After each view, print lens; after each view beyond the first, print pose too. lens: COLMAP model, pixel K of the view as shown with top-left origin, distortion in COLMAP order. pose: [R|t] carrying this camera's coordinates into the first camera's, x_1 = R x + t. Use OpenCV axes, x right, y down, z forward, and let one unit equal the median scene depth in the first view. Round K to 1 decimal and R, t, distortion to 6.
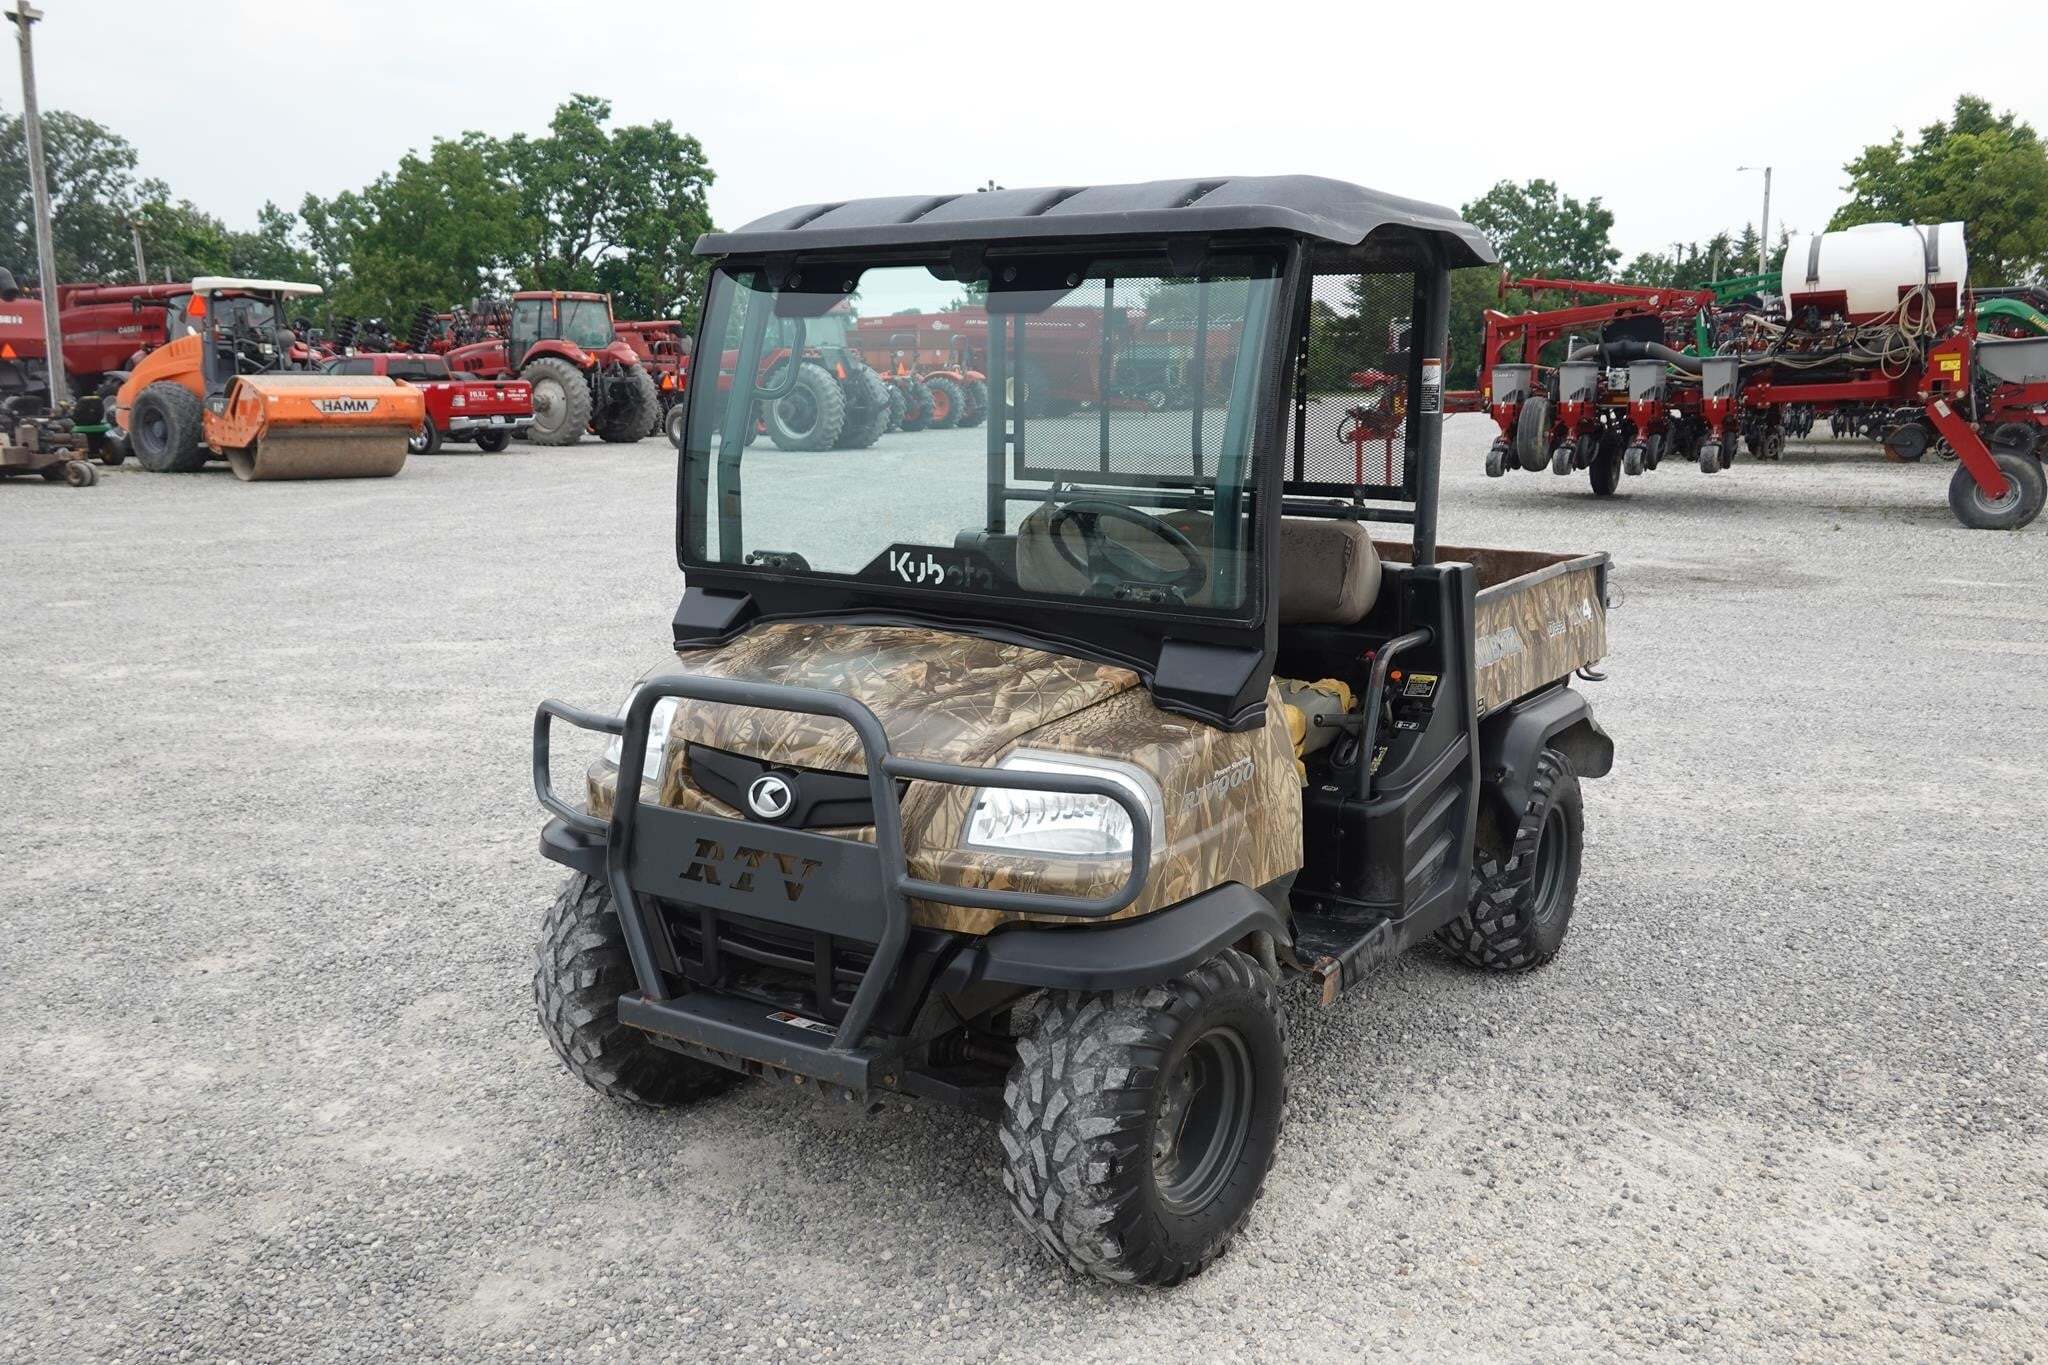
lens RADIAL K [[1646.1, 0, 1027.6], [0, 1646.1, 678.9], [0, 0, 1]] dist [0.008311, 0.000117]
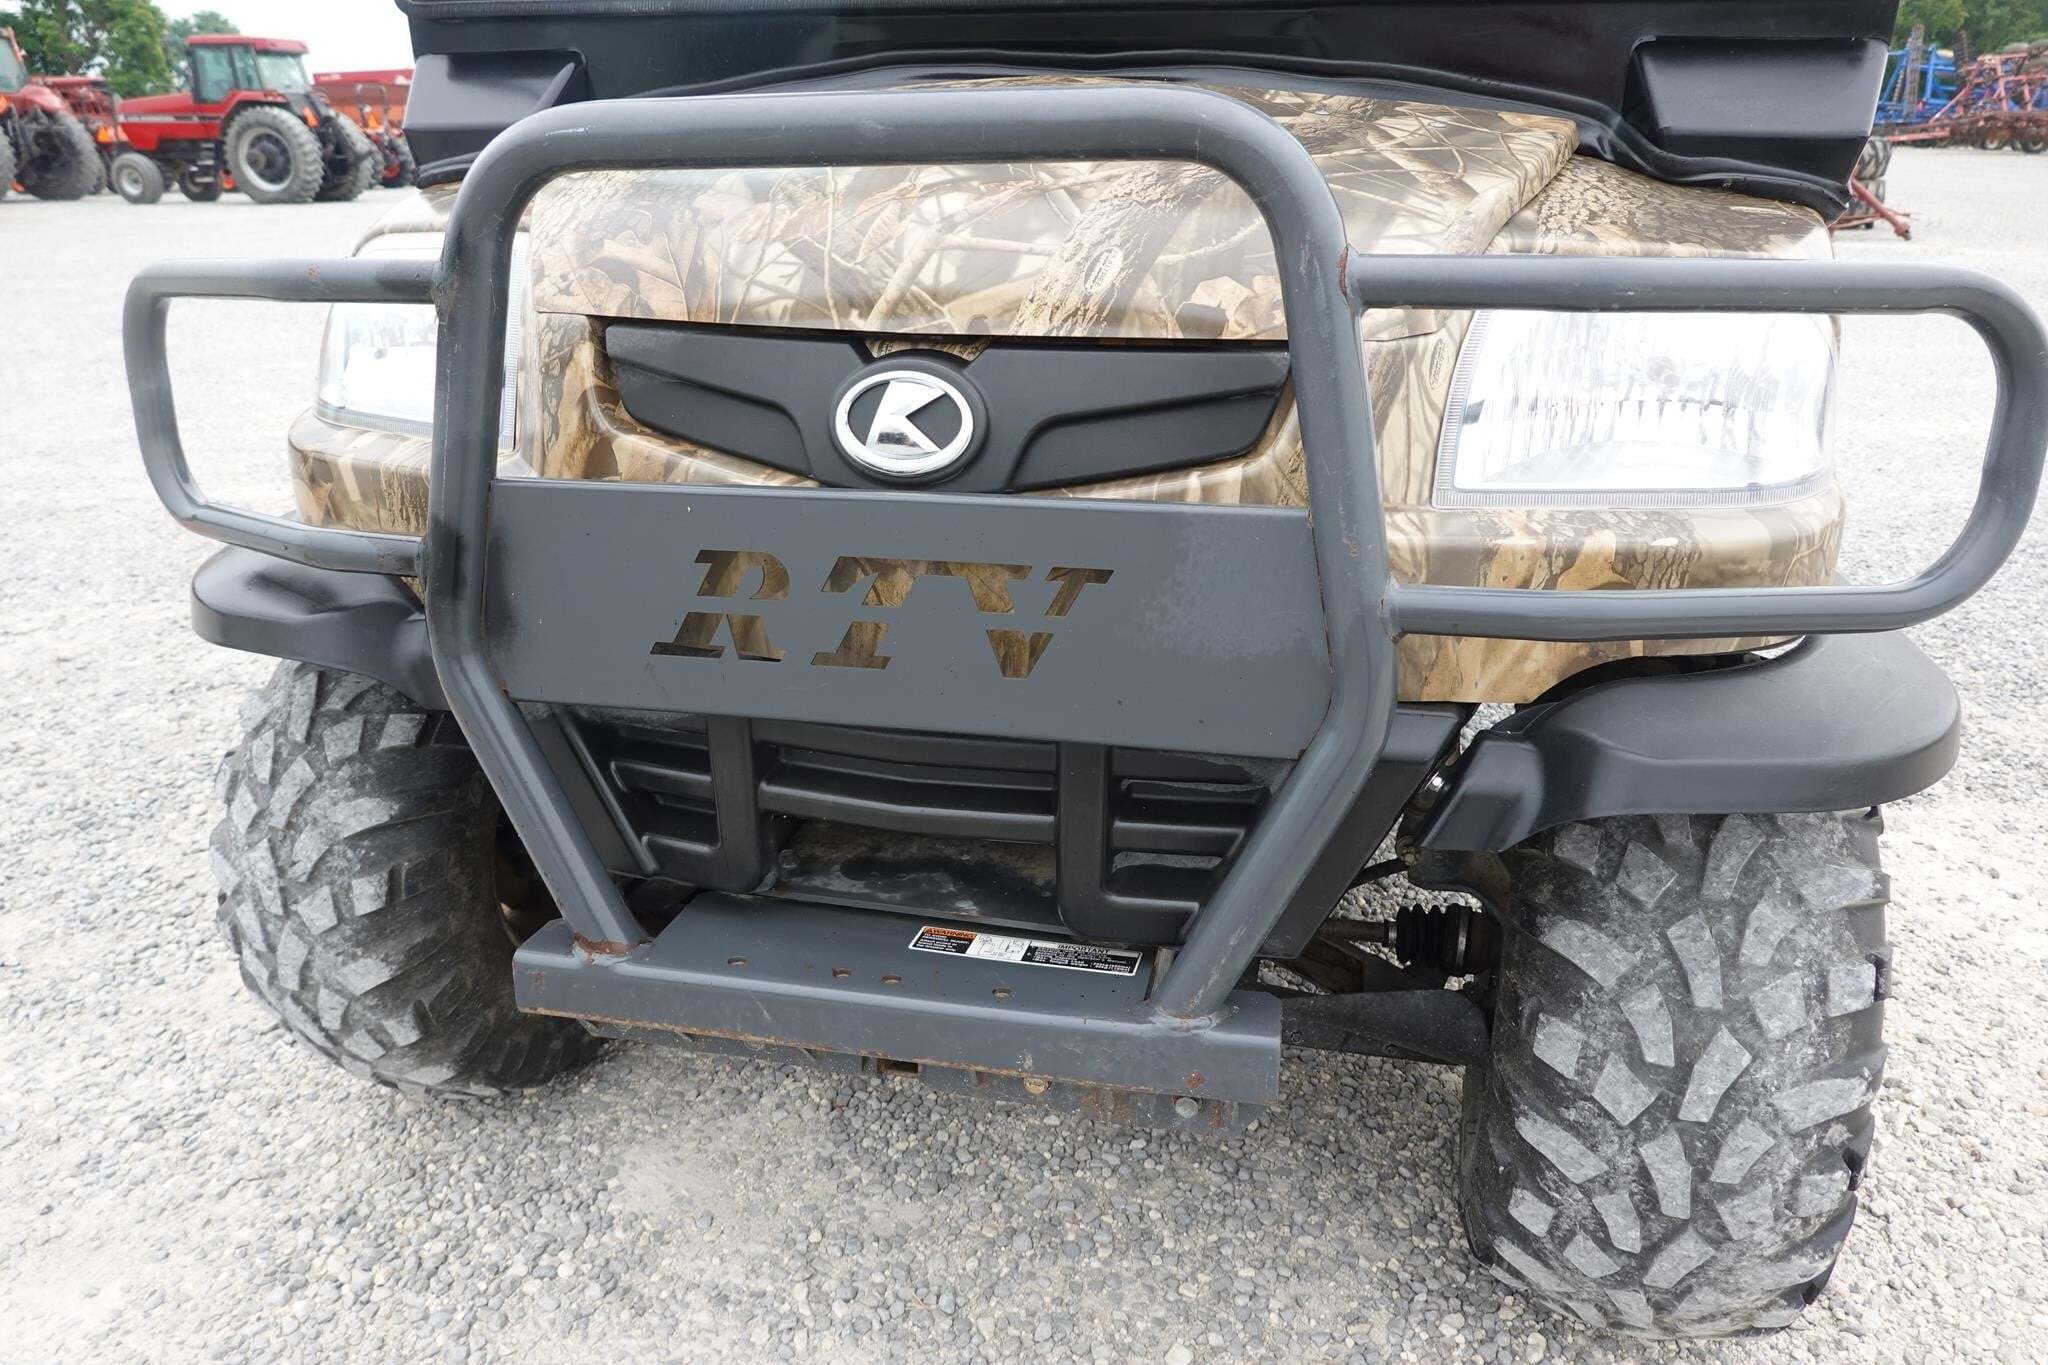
lens RADIAL K [[1382.0, 0, 1021.1], [0, 1382.0, 689.0], [0, 0, 1]] dist [-0.002104, -0.000044]
pose [[0.940024, -0.122326, 0.318421, -0.186273], [0.060732, 0.978591, 0.196649, 0.054415], [-0.335659, -0.165517, 0.927328, 0.522492]]
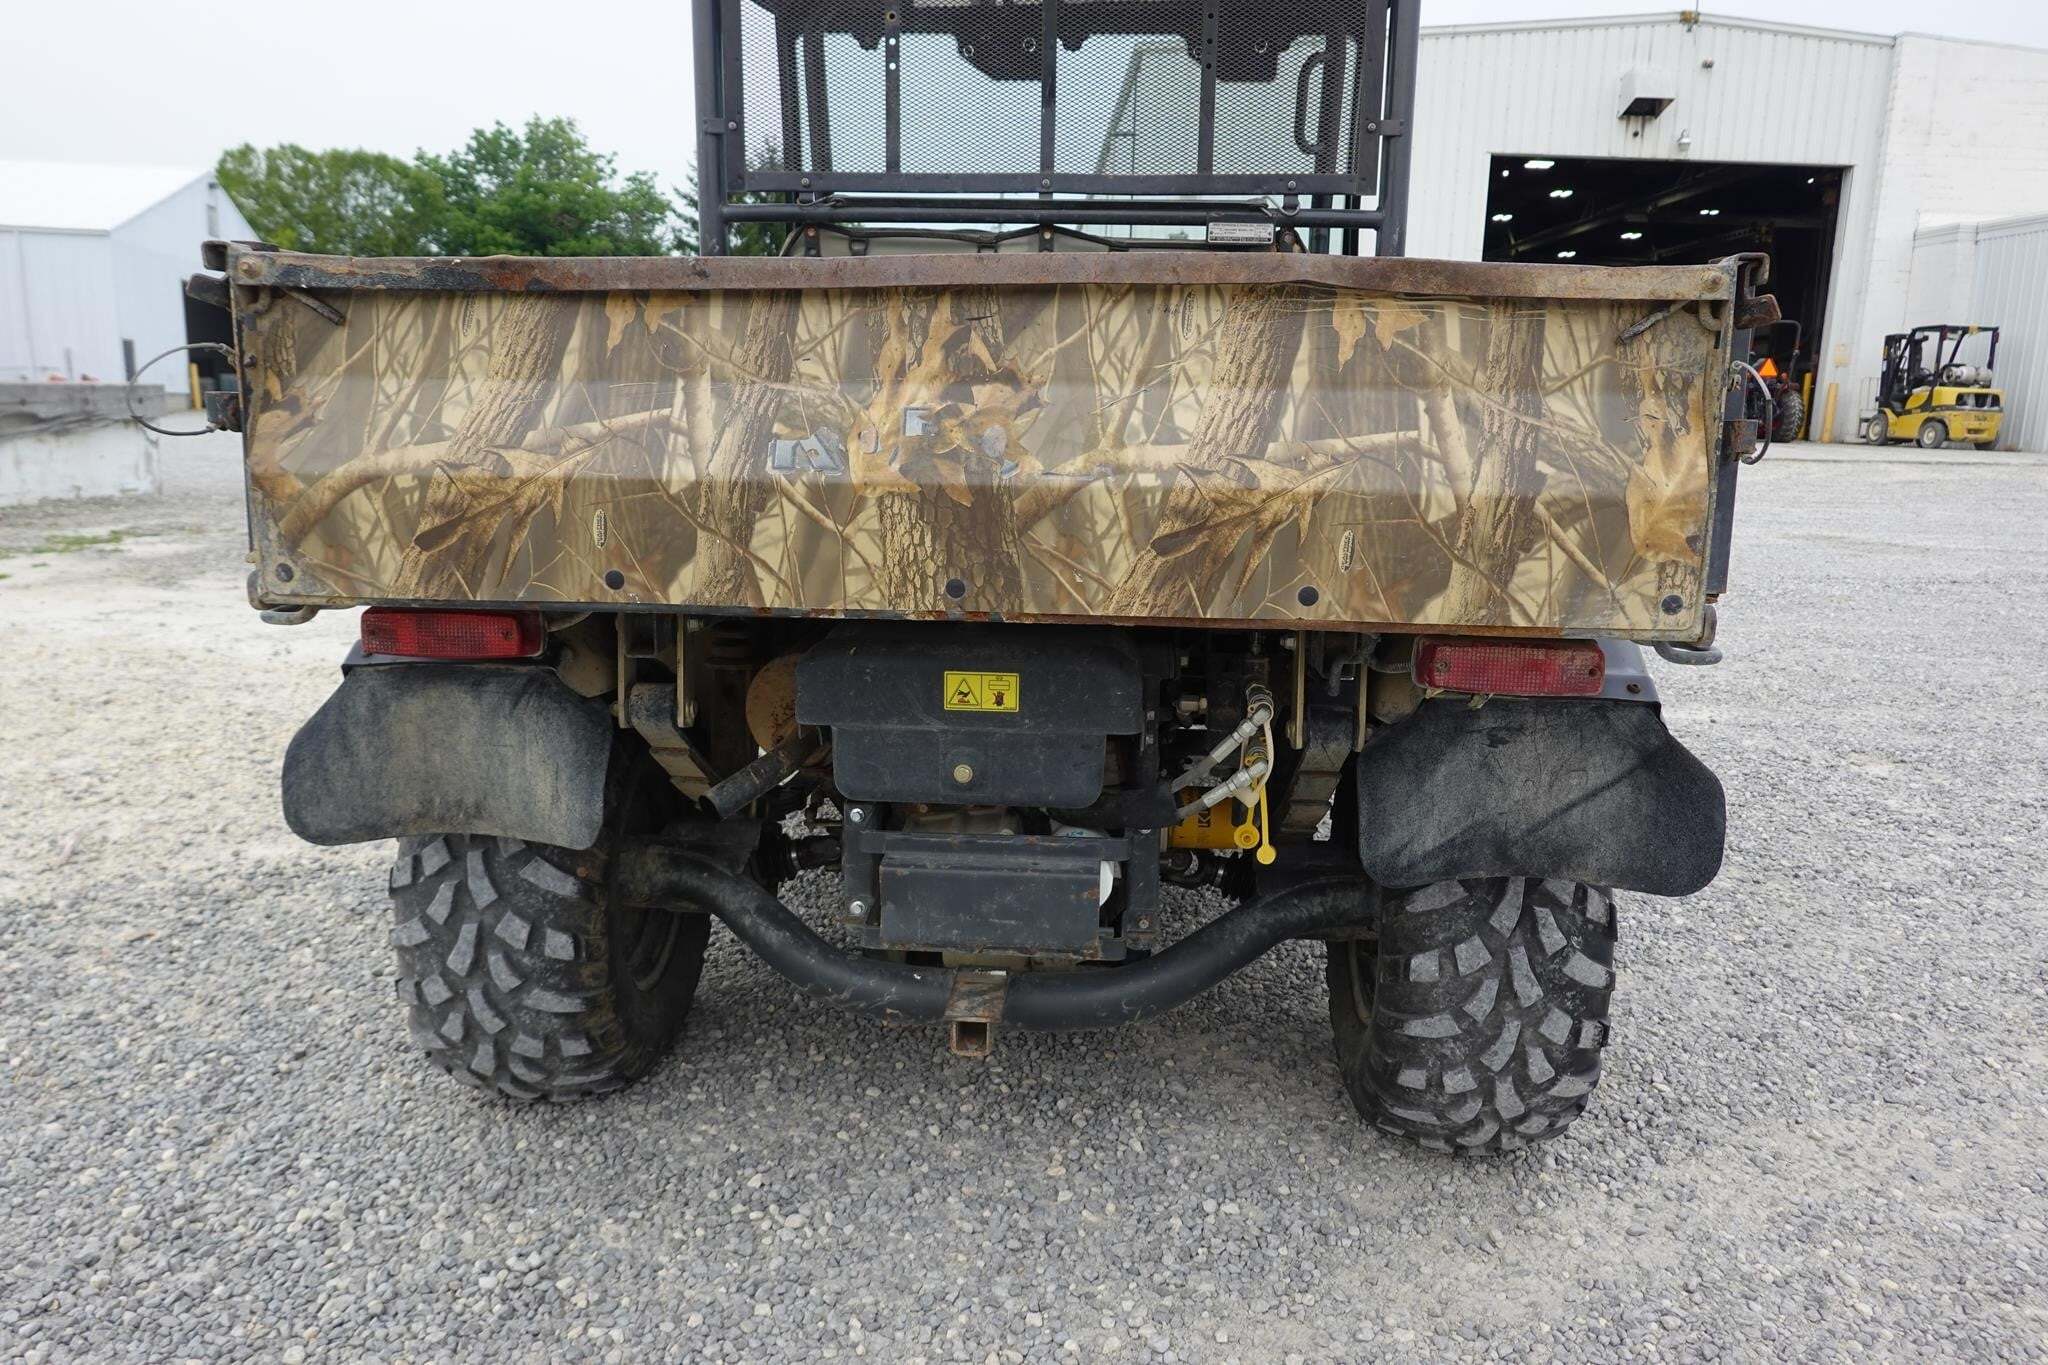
lens RADIAL K [[1382.0, 0, 1035.0], [0, 1382.0, 679.6], [0, 0, 1]] dist [-0.002104, -0.000044]
pose [[-0.864423, 0.077905, -0.496693, 0.449651], [-0.115746, 0.930549, 0.347393, -0.136449], [0.489261, 0.357785, -0.795370, 1.669080]]
